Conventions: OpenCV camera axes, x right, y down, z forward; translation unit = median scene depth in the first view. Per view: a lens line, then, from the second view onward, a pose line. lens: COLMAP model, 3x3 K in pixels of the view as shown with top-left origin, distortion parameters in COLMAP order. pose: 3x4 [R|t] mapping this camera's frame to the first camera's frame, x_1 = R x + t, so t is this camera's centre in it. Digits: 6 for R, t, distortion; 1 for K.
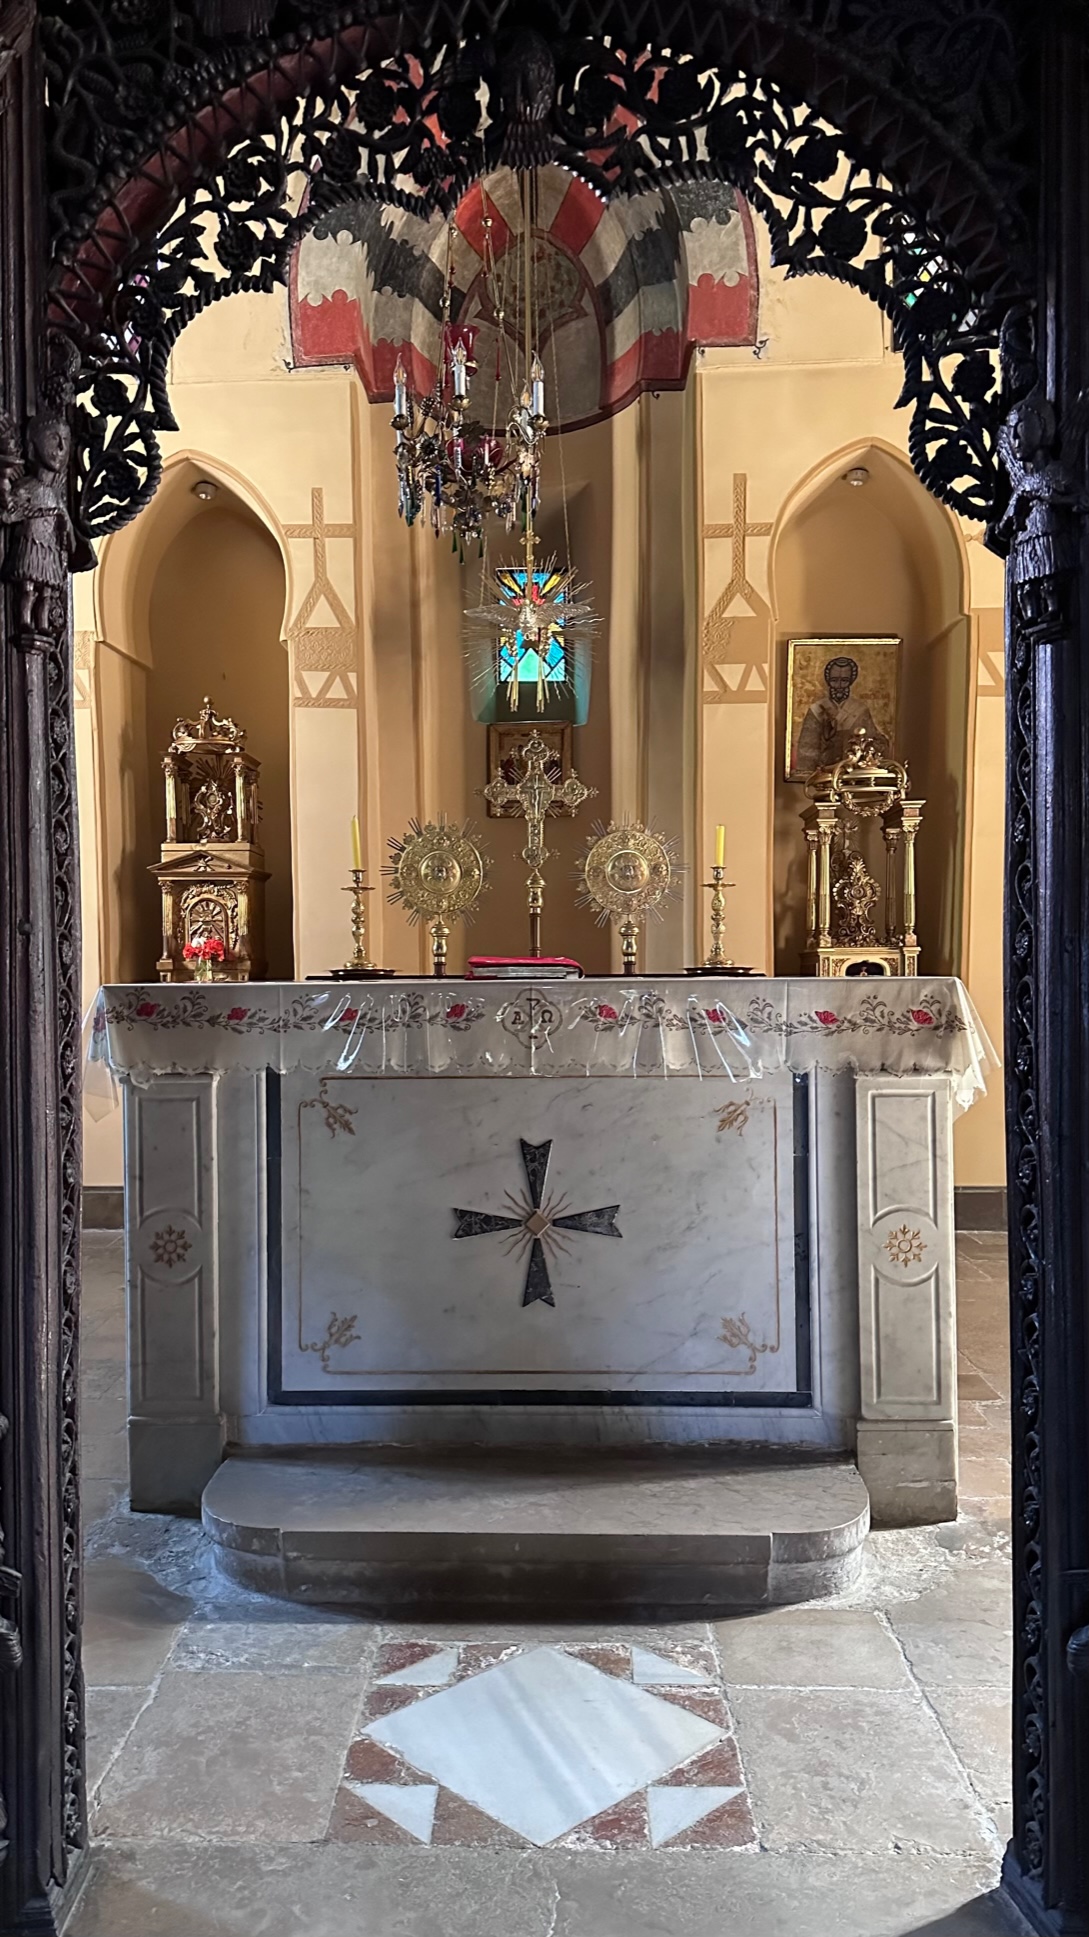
lens RADIAL K [[1455.8, 0, 515.0], [0, 1455.8, 1008.5], [0, 0, 1]] dist [0.218000, -0.422154]
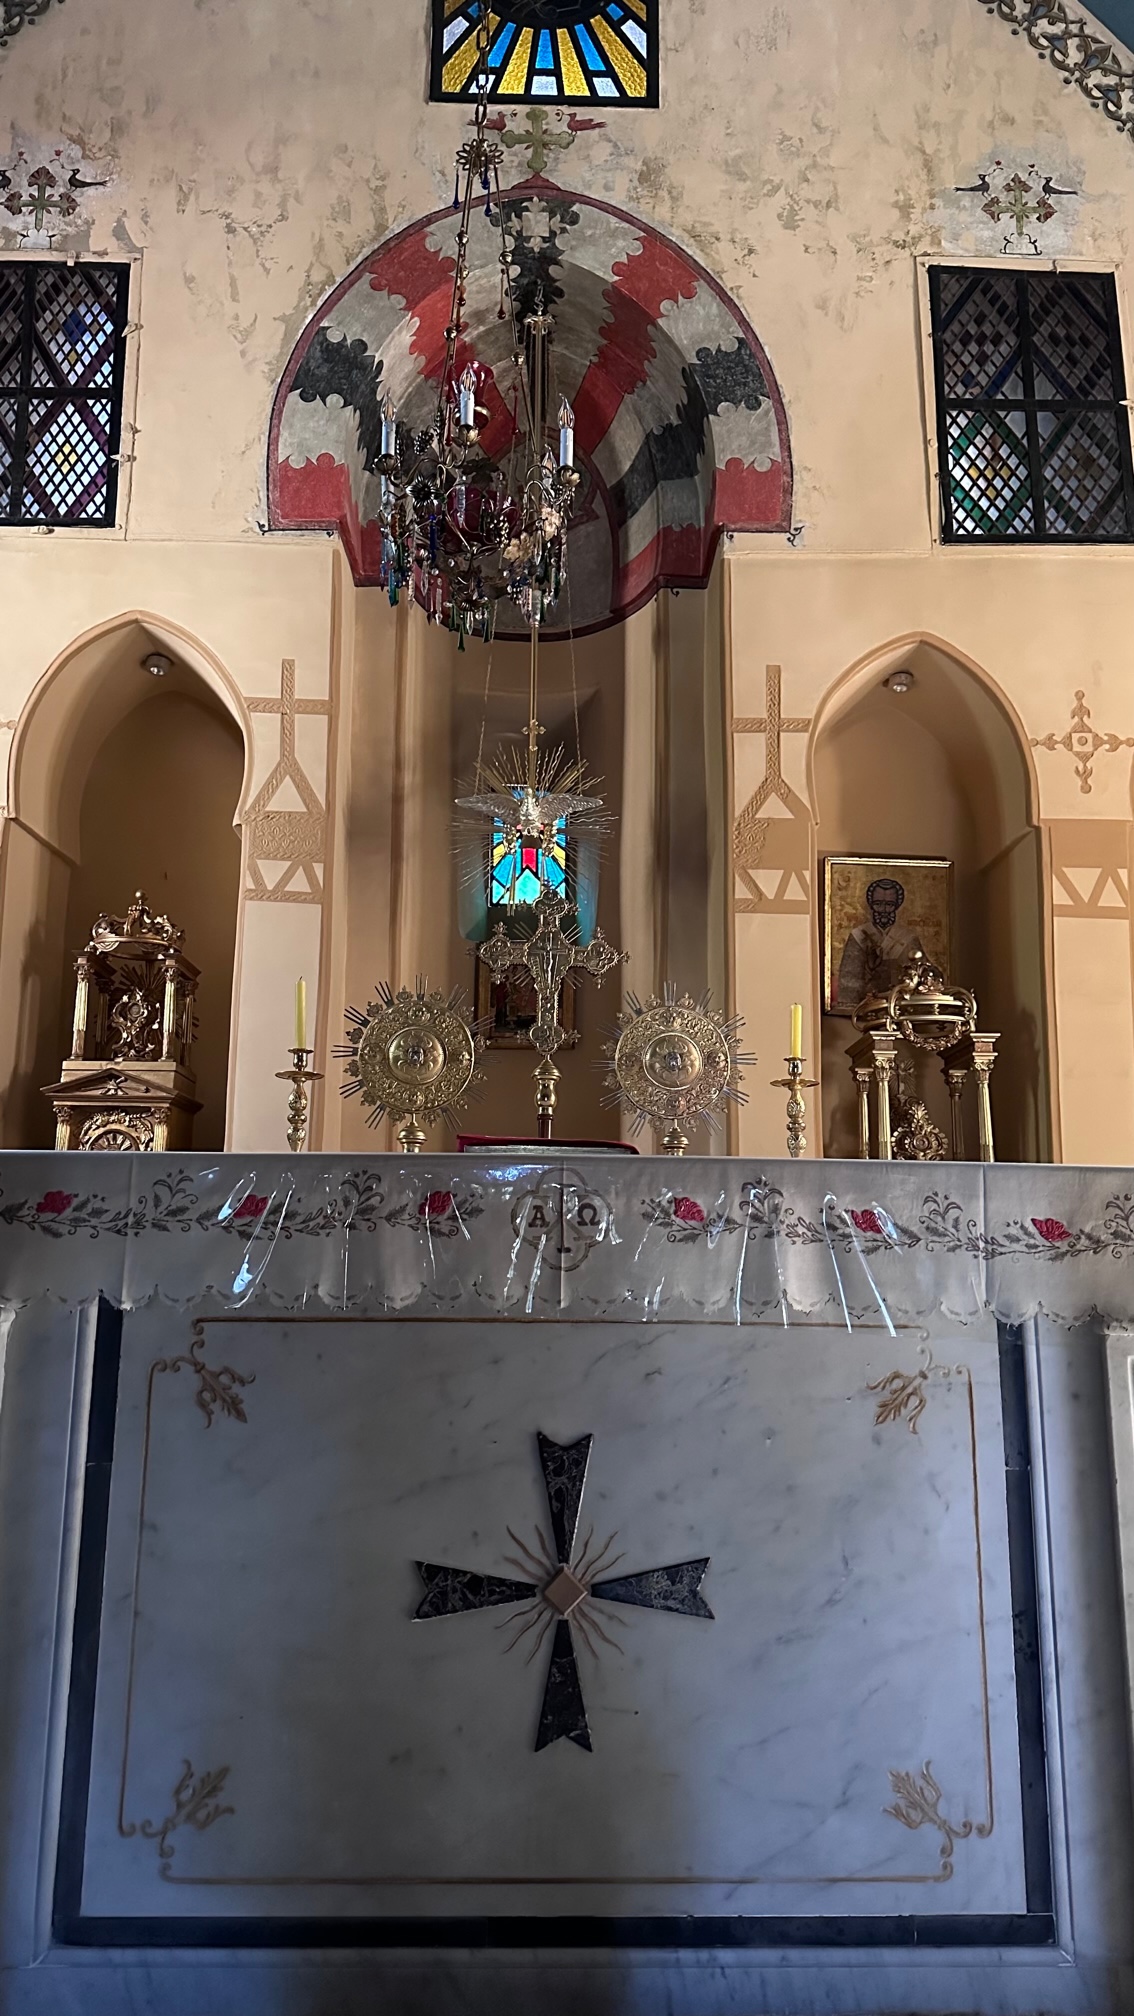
lens RADIAL K [[1589.1, 0, 586.2], [0, 1589.1, 960.6], [0, 0, 1]] dist [0.163587, -0.284709]
pose [[0.998126, 0.029079, 0.053838, -0.005858], [-0.017089, 0.977327, -0.211044, 0.014427], [-0.058754, 0.209728, 0.975993, 0.119562]]
